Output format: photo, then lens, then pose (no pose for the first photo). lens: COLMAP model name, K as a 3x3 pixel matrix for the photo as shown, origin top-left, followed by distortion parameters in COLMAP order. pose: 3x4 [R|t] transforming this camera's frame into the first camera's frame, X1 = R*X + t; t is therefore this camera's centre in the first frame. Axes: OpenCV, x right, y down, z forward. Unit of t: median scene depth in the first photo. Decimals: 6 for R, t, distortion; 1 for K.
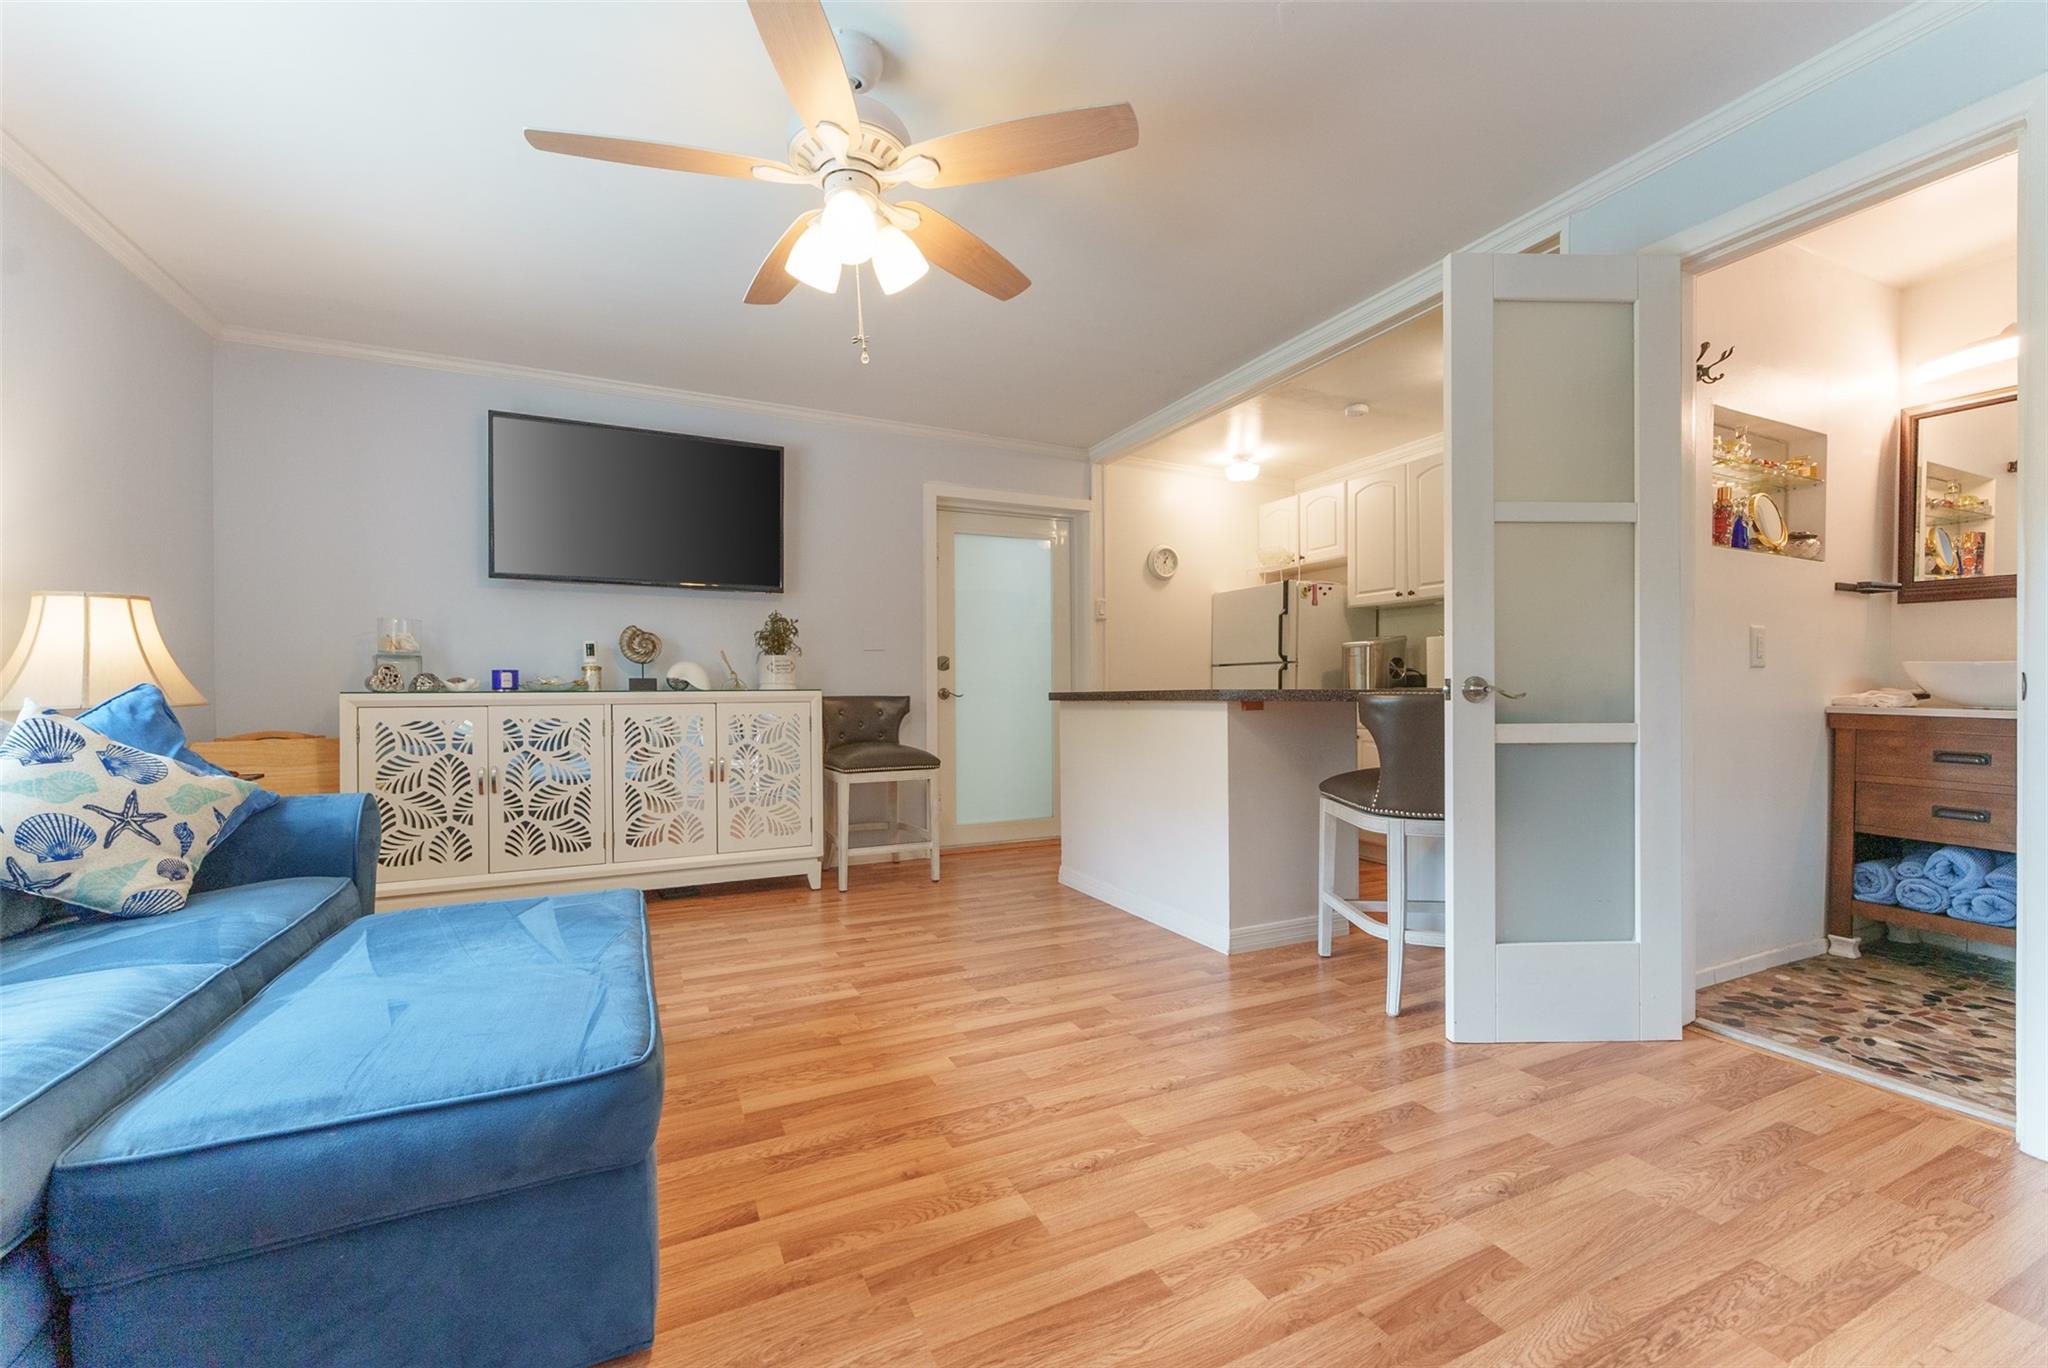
lens RADIAL K [[829.5, 0, 1008.7], [0, 829.5, 694.6], [0, 0, 1]] dist [-0.001311, -0.000016]
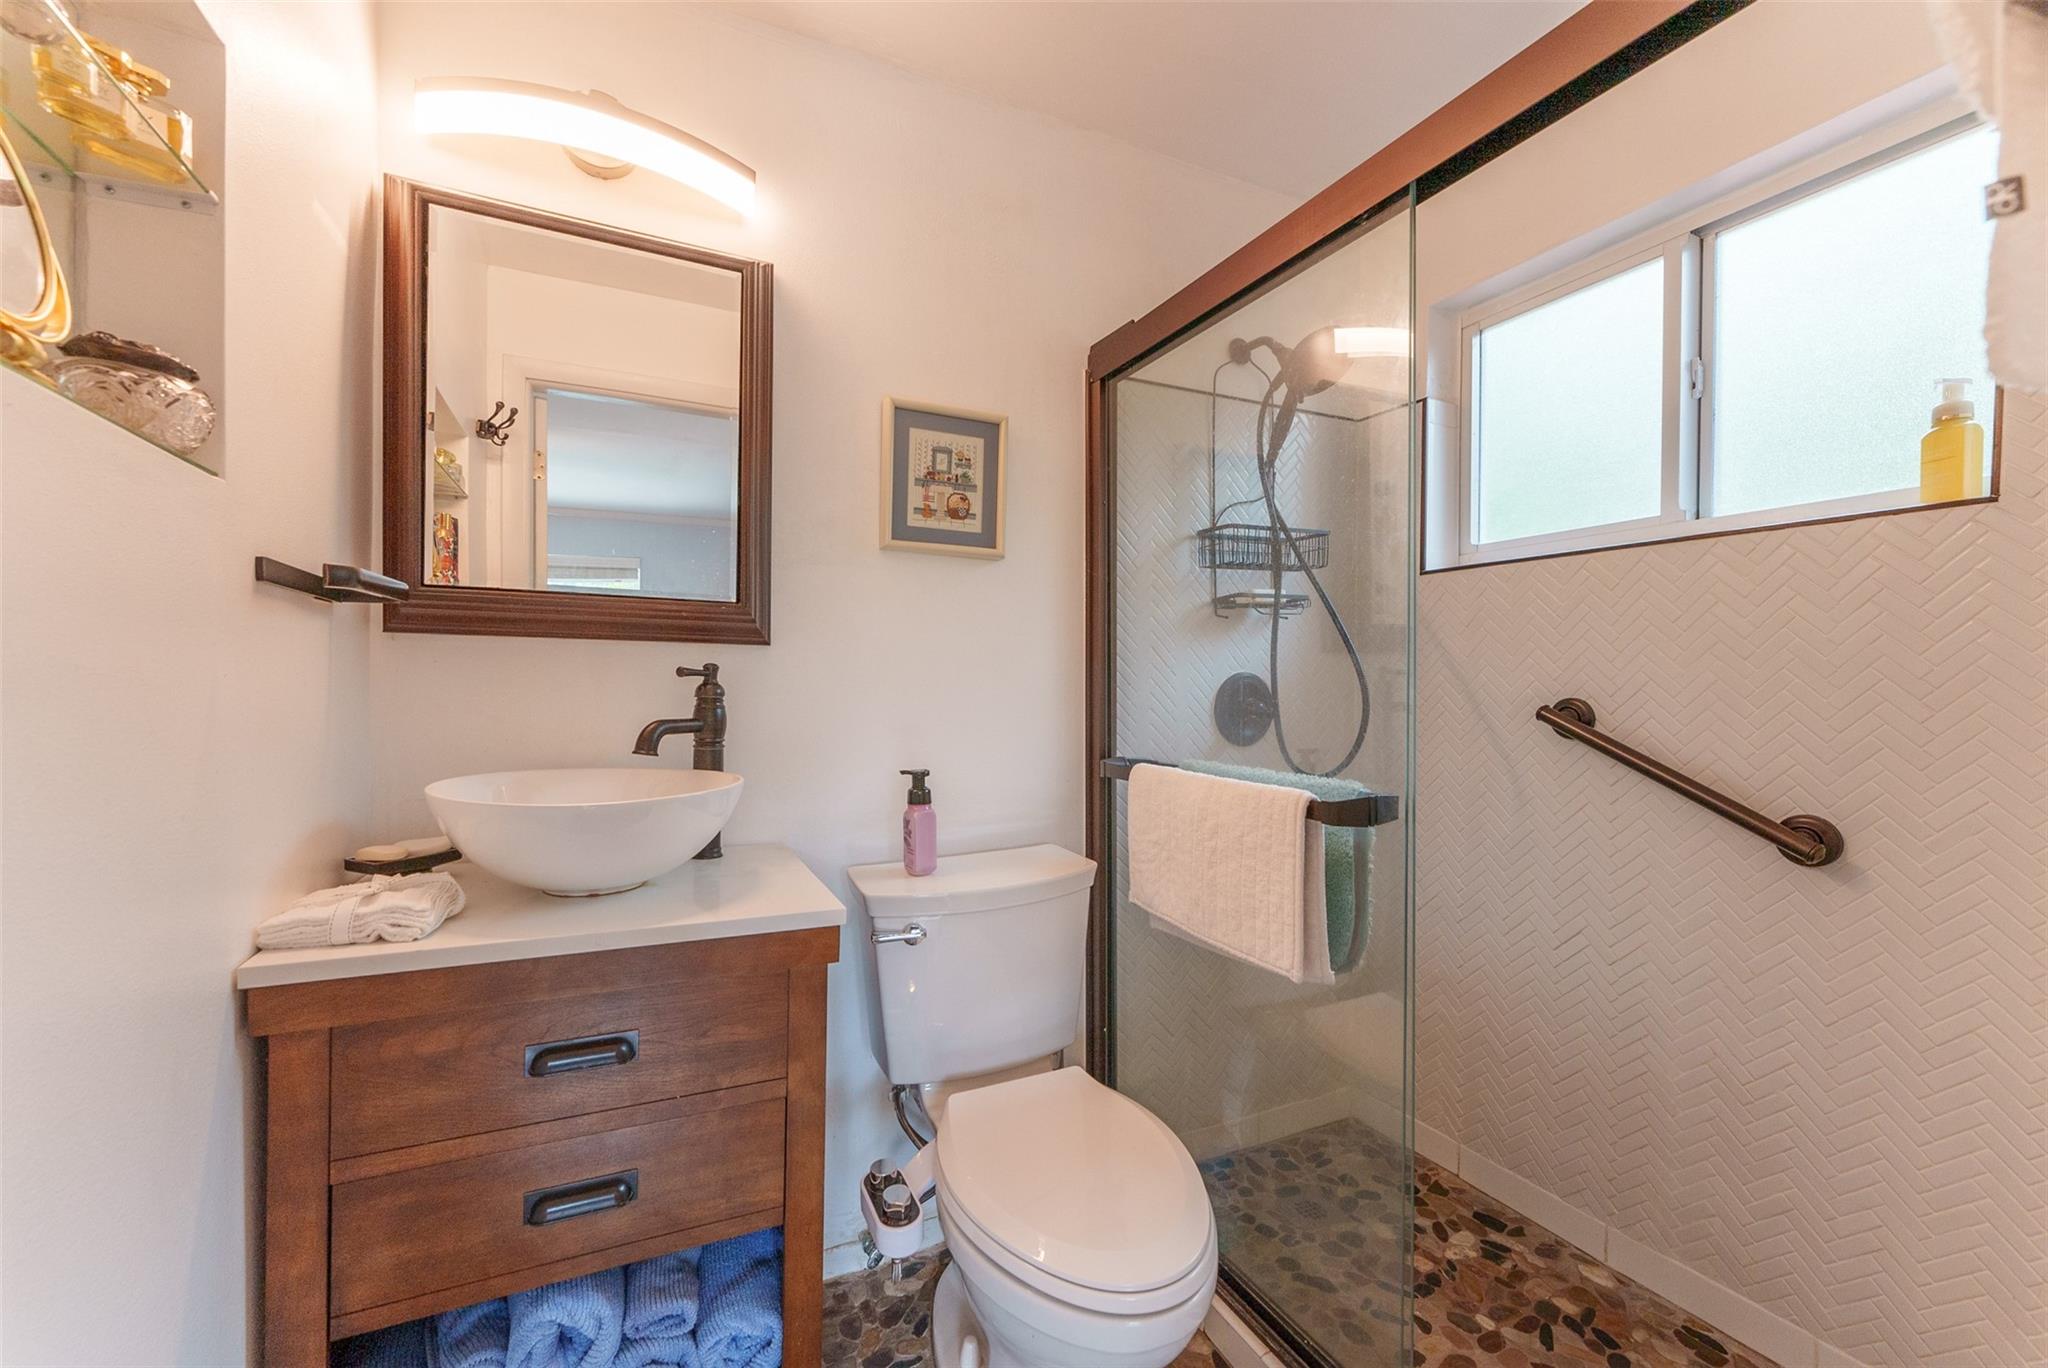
lens RADIAL K [[829.5, 0, 1016.6], [0, 829.5, 695.1], [0, 0, 1]] dist [-0.001311, -0.000016]
pose [[-0.000831, -0.009299, 0.999956, 0.696339], [0.003792, 0.999950, 0.009302, -0.085771], [-0.999992, 0.003799, -0.000796, 0.725713]]
